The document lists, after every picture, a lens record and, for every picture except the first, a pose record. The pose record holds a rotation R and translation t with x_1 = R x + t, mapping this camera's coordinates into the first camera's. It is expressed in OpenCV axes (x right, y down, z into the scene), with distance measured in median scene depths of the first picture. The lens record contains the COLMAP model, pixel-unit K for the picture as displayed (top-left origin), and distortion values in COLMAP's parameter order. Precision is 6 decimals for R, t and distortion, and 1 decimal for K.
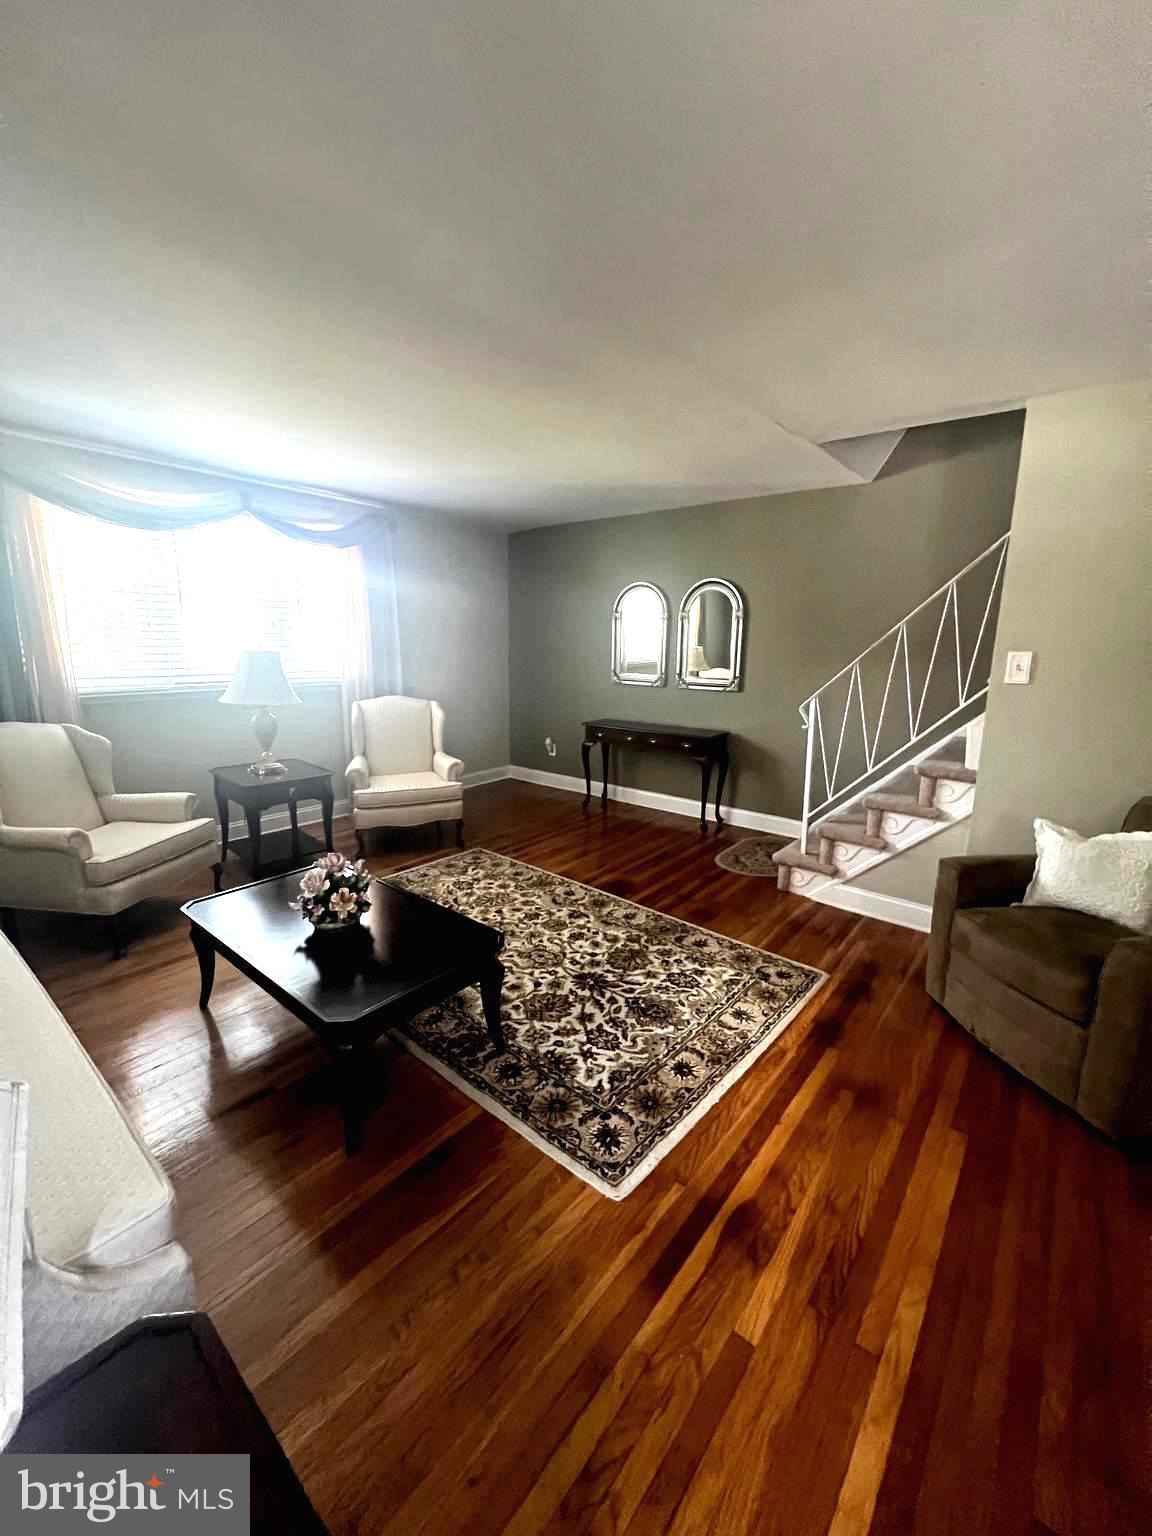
lens RADIAL K [[614.6, 0, 575.1], [0, 614.6, 767.6], [0, 0, 1]] dist [-0.000117, 0.000004]
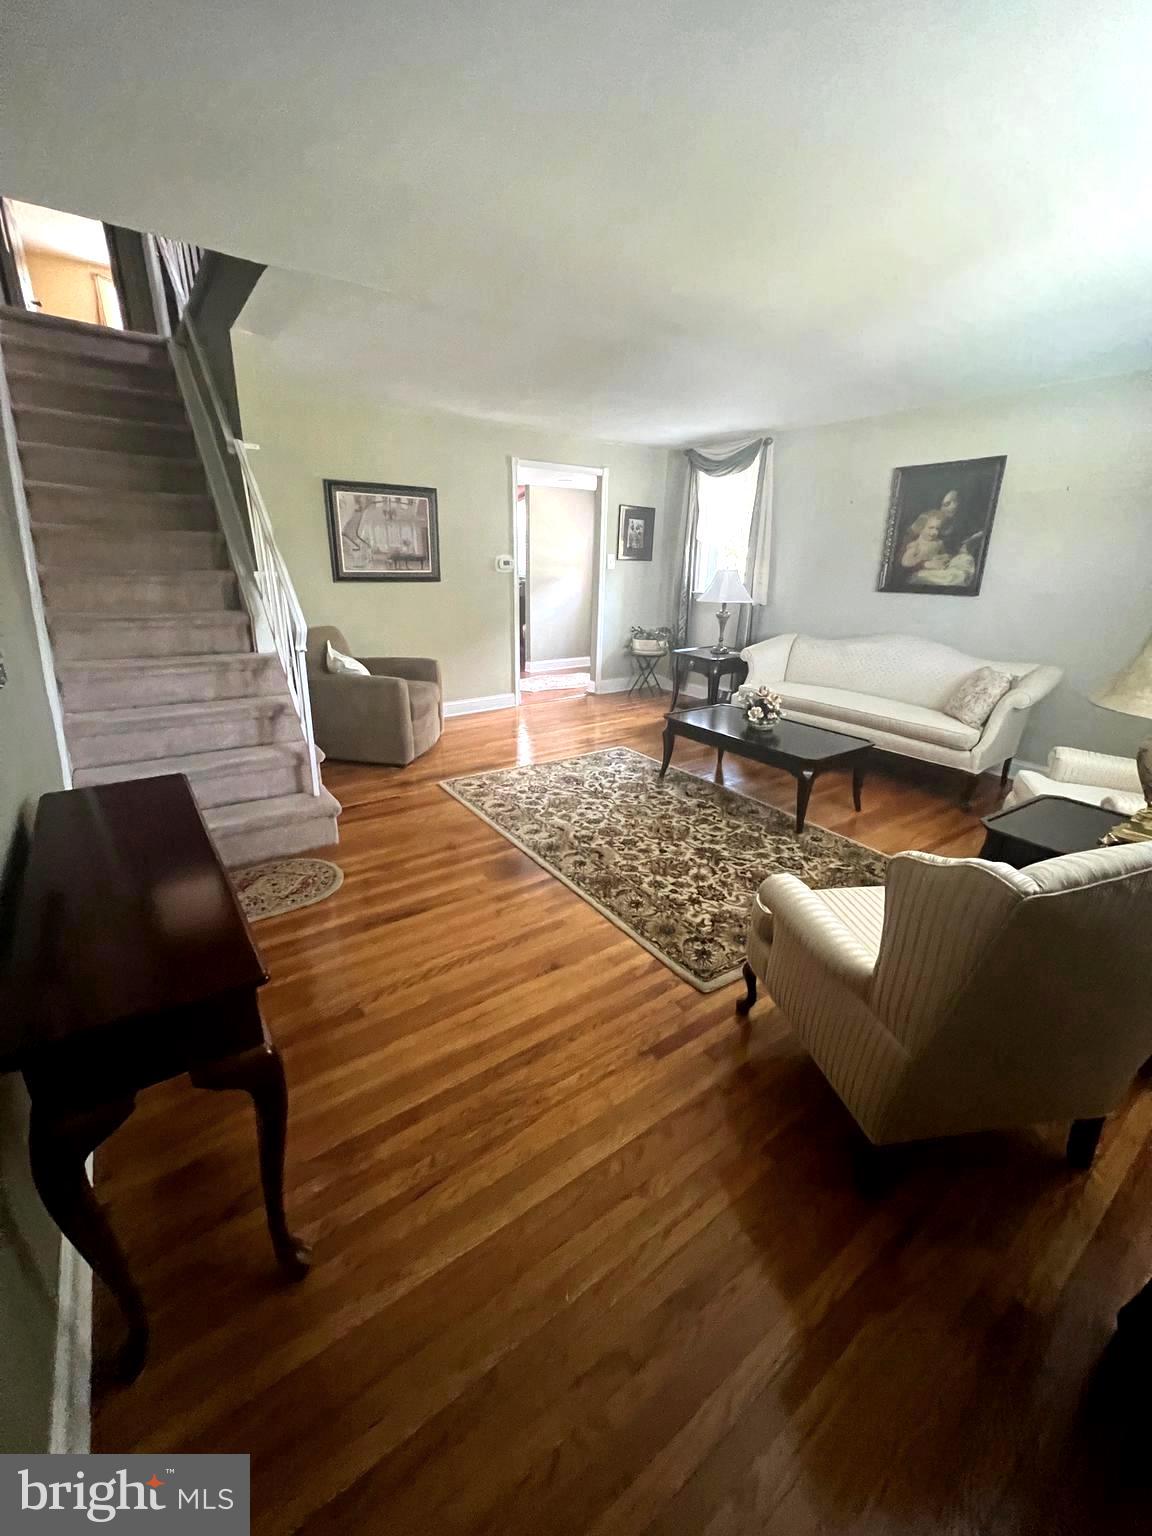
lens RADIAL K [[614.6, 0, 580.1], [0, 614.6, 769.8], [0, 0, 1]] dist [-0.000117, 0.000004]
pose [[-0.969435, -0.112768, 0.217897, -0.206158], [0.015871, 0.857431, 0.514355, -0.389158], [-0.244834, 0.502092, -0.829434, 1.878827]]
